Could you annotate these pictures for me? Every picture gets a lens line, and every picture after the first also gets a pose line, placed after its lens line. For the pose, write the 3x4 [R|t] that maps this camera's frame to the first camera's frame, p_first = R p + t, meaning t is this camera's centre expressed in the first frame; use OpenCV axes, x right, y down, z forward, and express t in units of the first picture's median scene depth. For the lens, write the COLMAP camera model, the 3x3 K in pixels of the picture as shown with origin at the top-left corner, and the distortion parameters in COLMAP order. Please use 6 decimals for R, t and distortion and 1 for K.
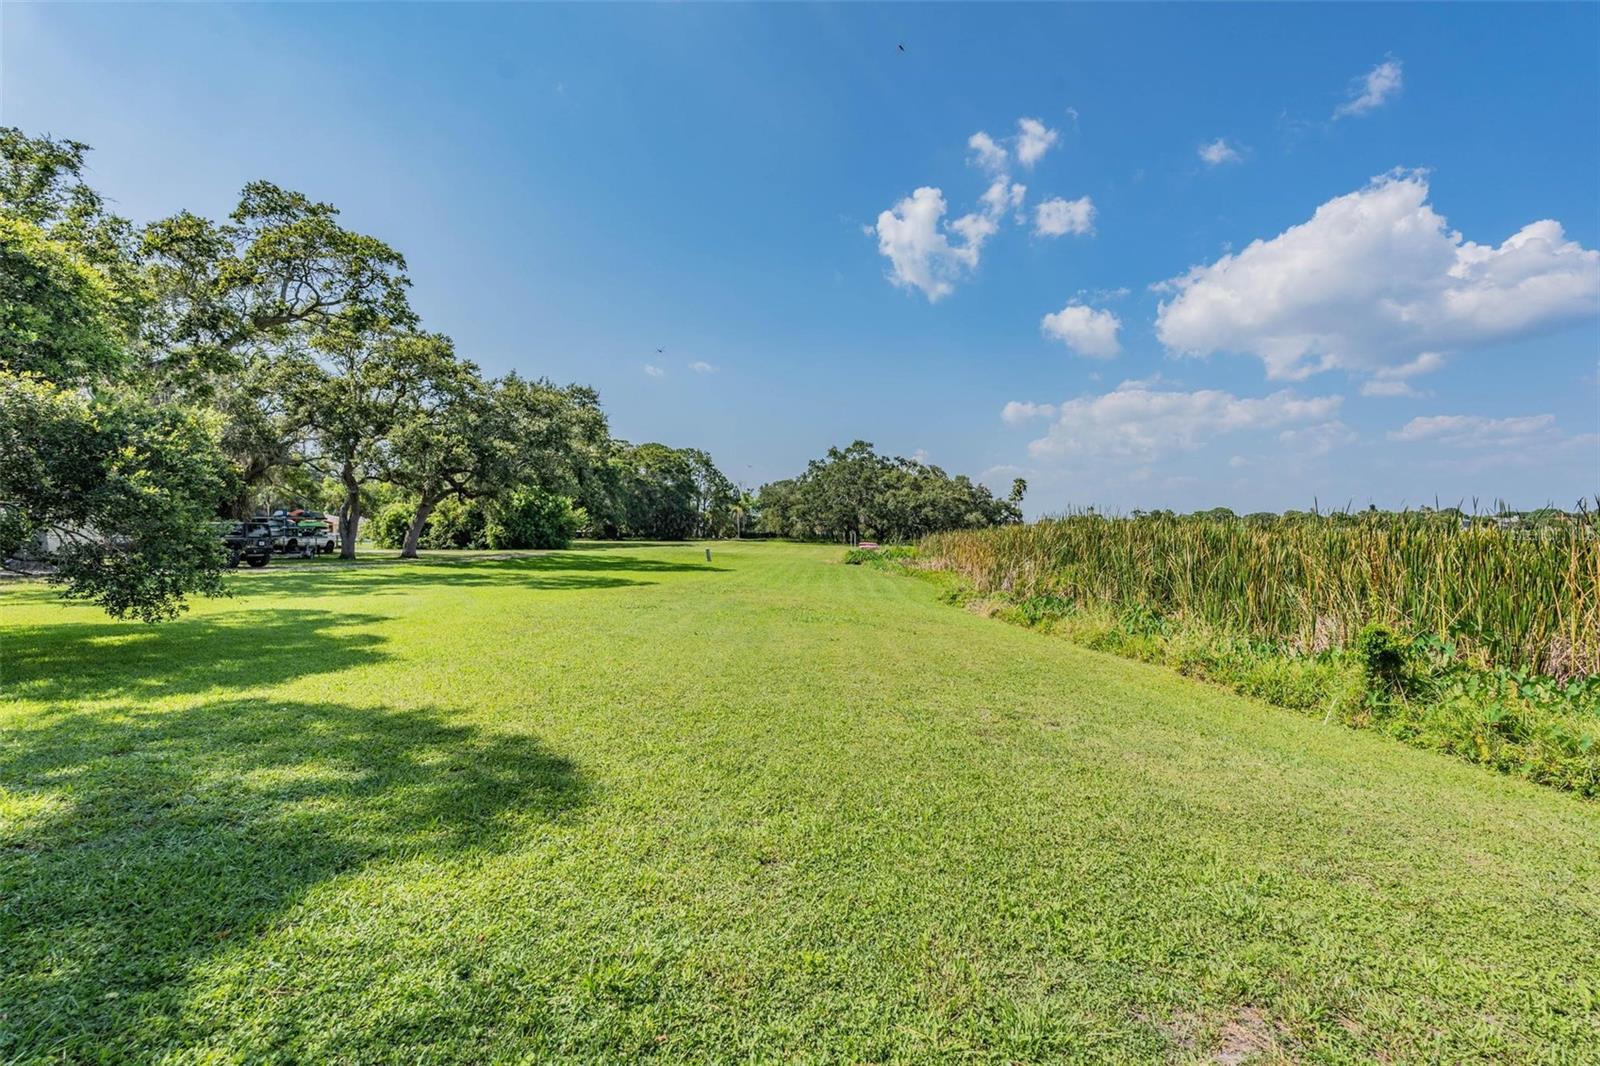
lens RADIAL K [[700.5, 0, 805.6], [0, 700.5, 527.4], [0, 0, 1]] dist [-0.001703, 0.000863]
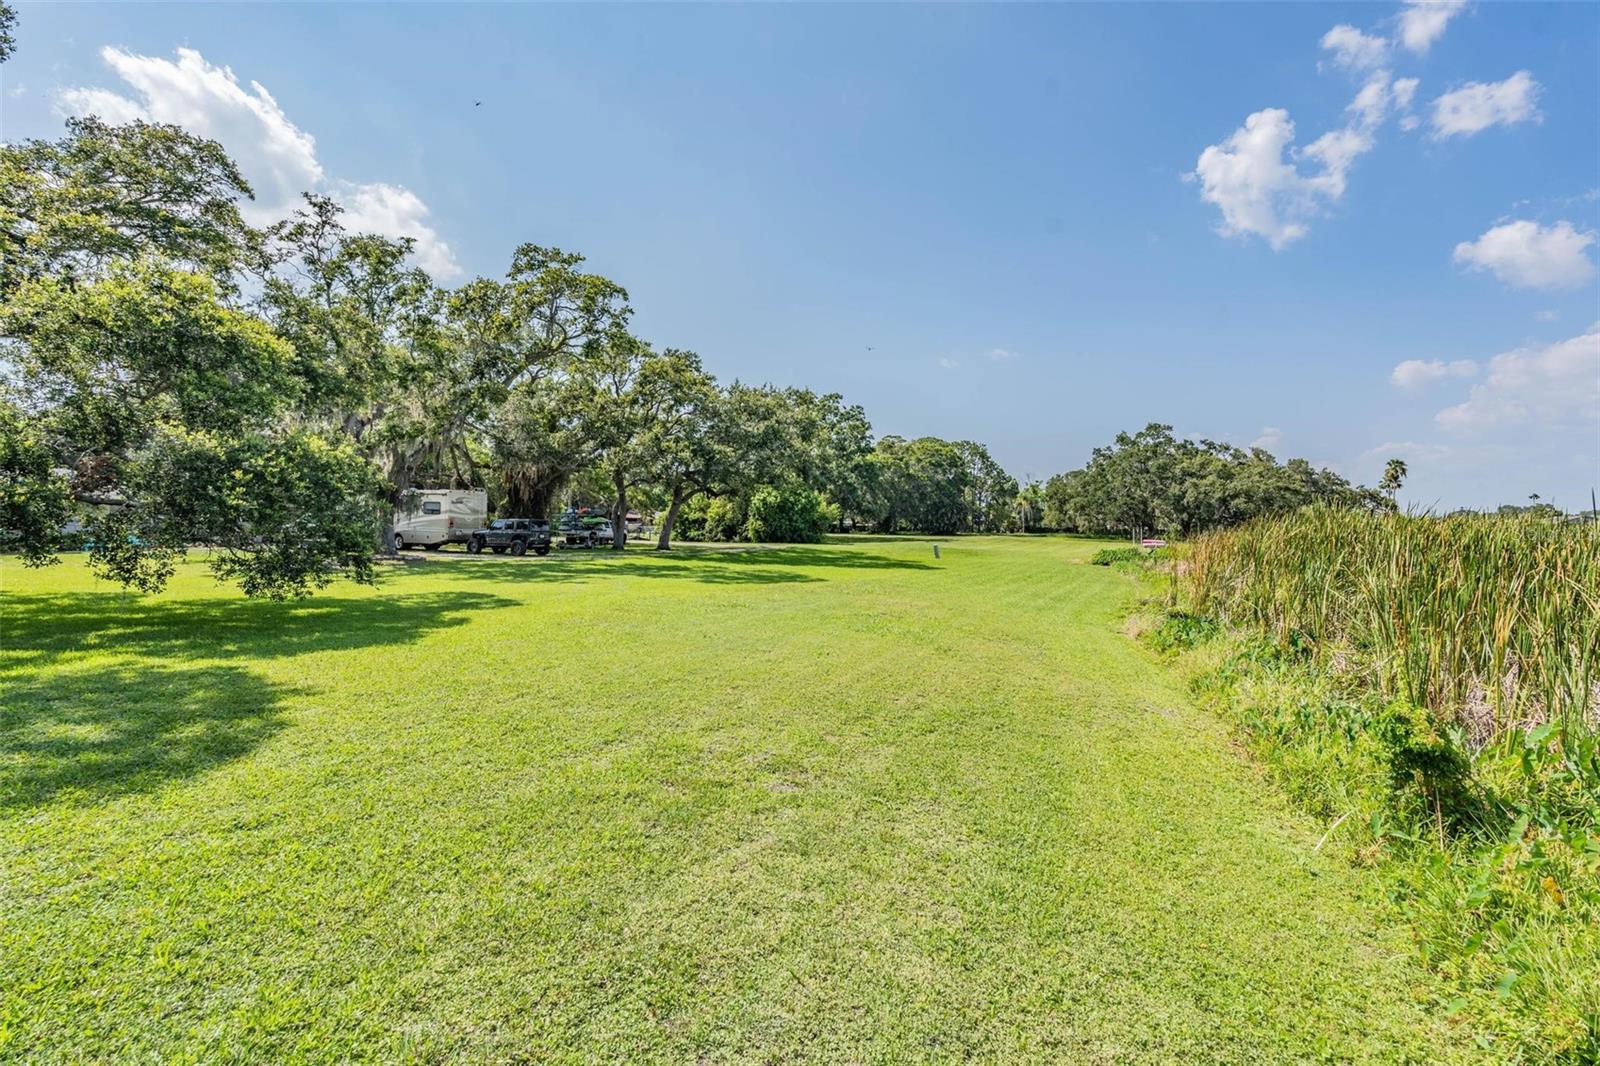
lens RADIAL K [[700.5, 0, 800.3], [0, 700.5, 535.3], [0, 0, 1]] dist [-0.001703, 0.000863]
pose [[0.908070, 0.010466, -0.418688, 0.037013], [-0.001783, 0.999775, 0.021125, -0.001328], [0.418815, -0.018437, 0.907884, 0.014087]]
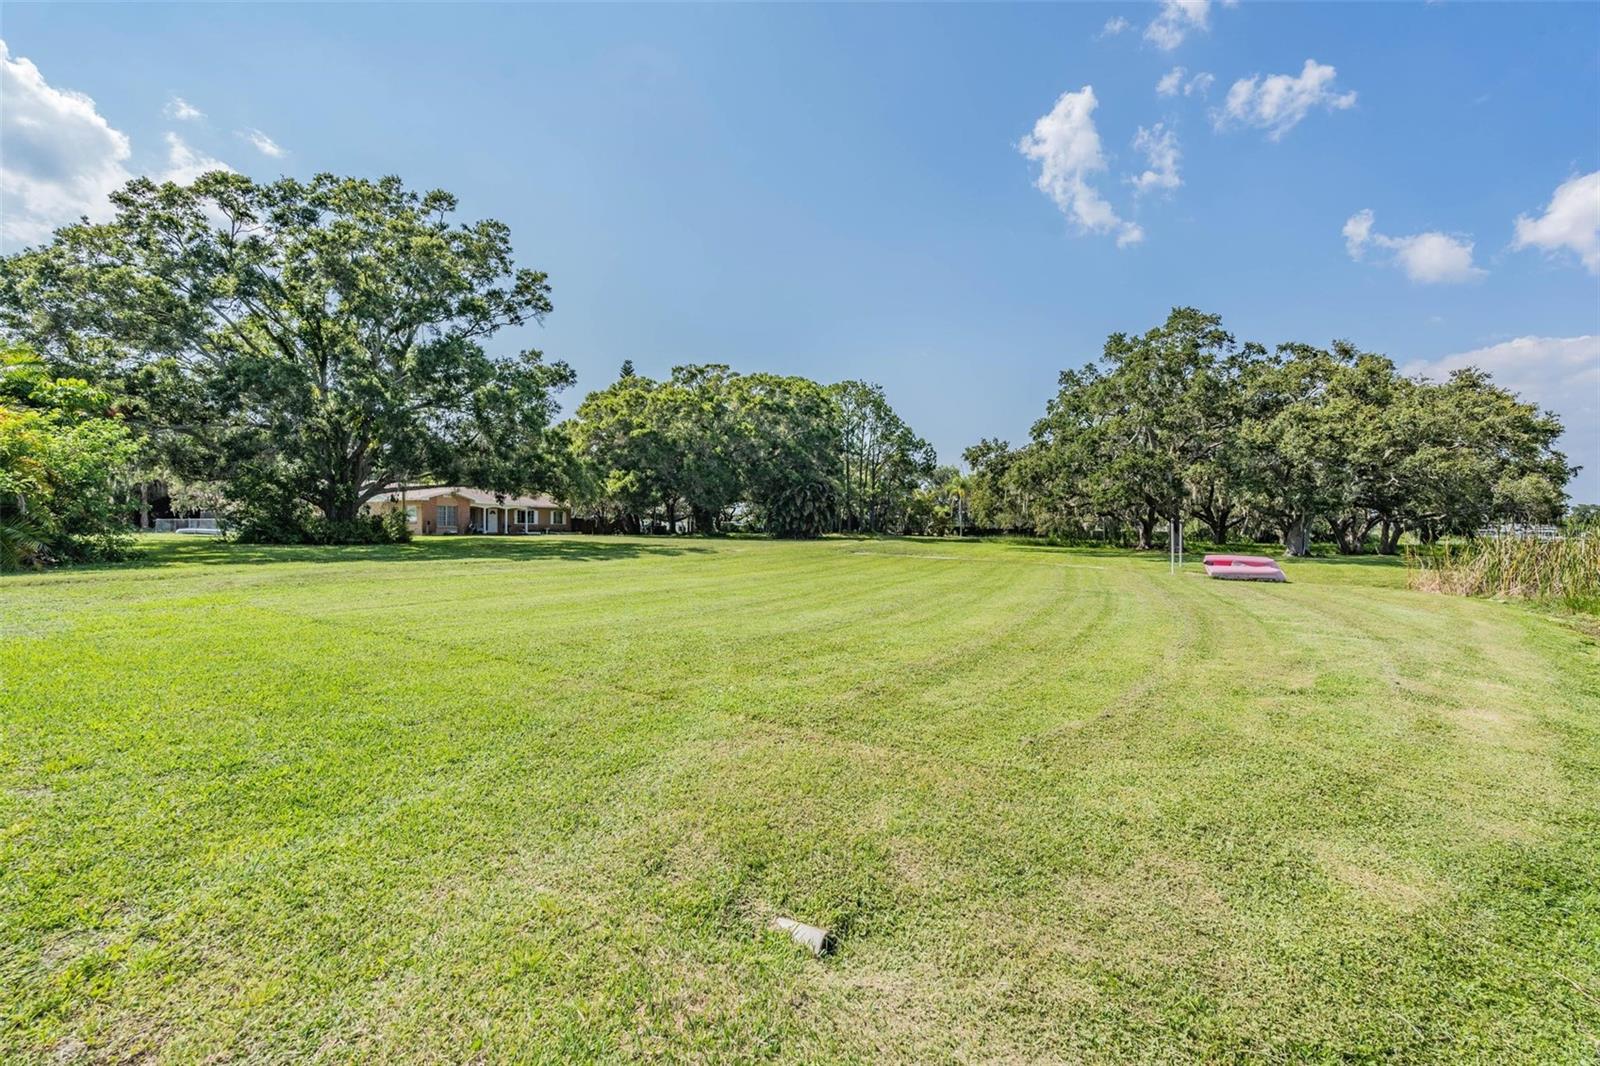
lens RADIAL K [[700.5, 0, 798.4], [0, 700.5, 529.3], [0, 0, 1]] dist [-0.001703, 0.000863]
pose [[0.922946, 0.010291, -0.384791, 0.022032], [-0.008189, 0.999941, 0.007100, 0.007051], [0.384841, -0.003402, 0.922977, 0.450102]]
